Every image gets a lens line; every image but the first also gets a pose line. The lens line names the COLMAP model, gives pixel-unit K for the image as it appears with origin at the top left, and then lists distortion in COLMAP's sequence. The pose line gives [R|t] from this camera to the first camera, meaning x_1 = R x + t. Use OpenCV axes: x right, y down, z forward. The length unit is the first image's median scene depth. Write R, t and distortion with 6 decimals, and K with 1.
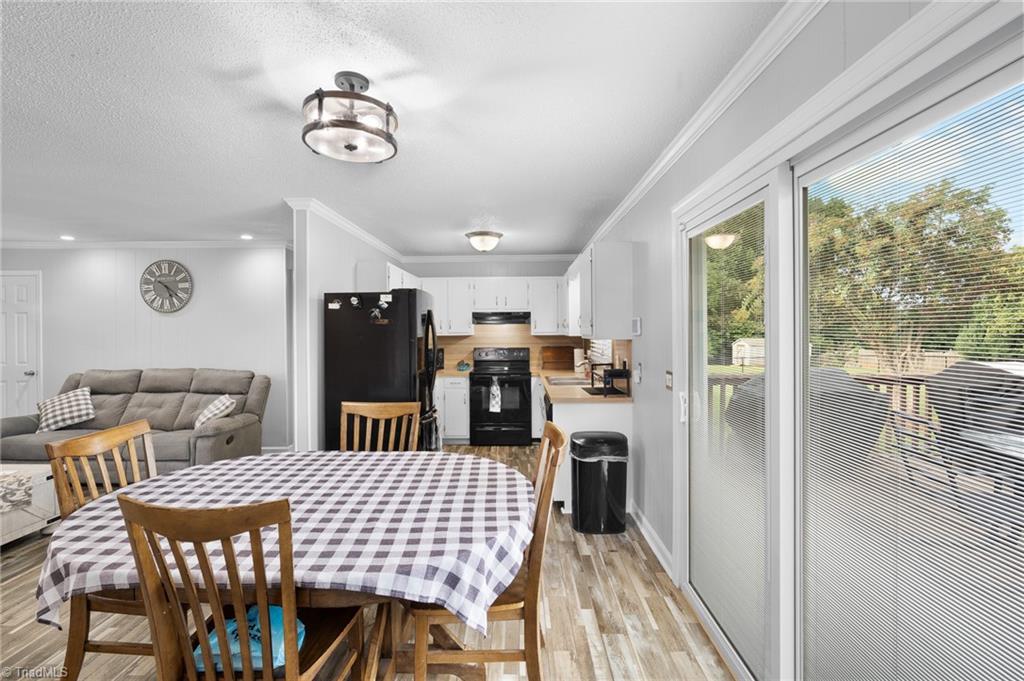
lens RADIAL K [[449.8, 0, 508.4], [0, 449.8, 332.3], [0, 0, 1]] dist [-0.005200, 0.000898]
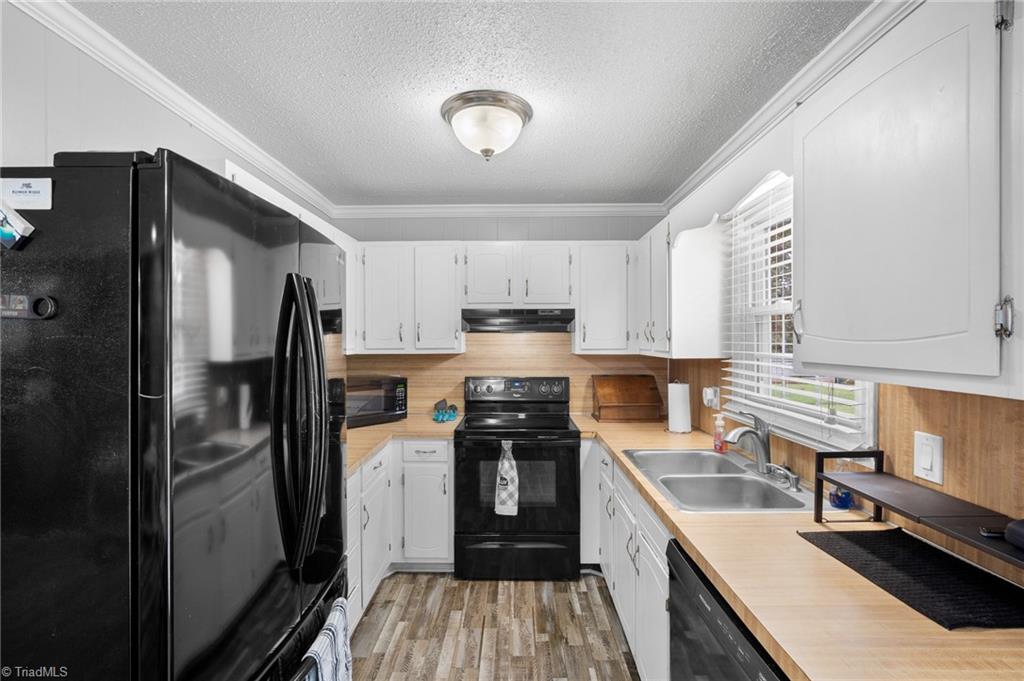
lens RADIAL K [[449.8, 0, 513.6], [0, 449.8, 342.9], [0, 0, 1]] dist [-0.005200, 0.000898]
pose [[0.999883, 0.006786, 0.013689, -0.029258], [-0.006753, 0.999974, -0.002435, -0.004952], [-0.013705, 0.002342, 0.999903, 0.506538]]
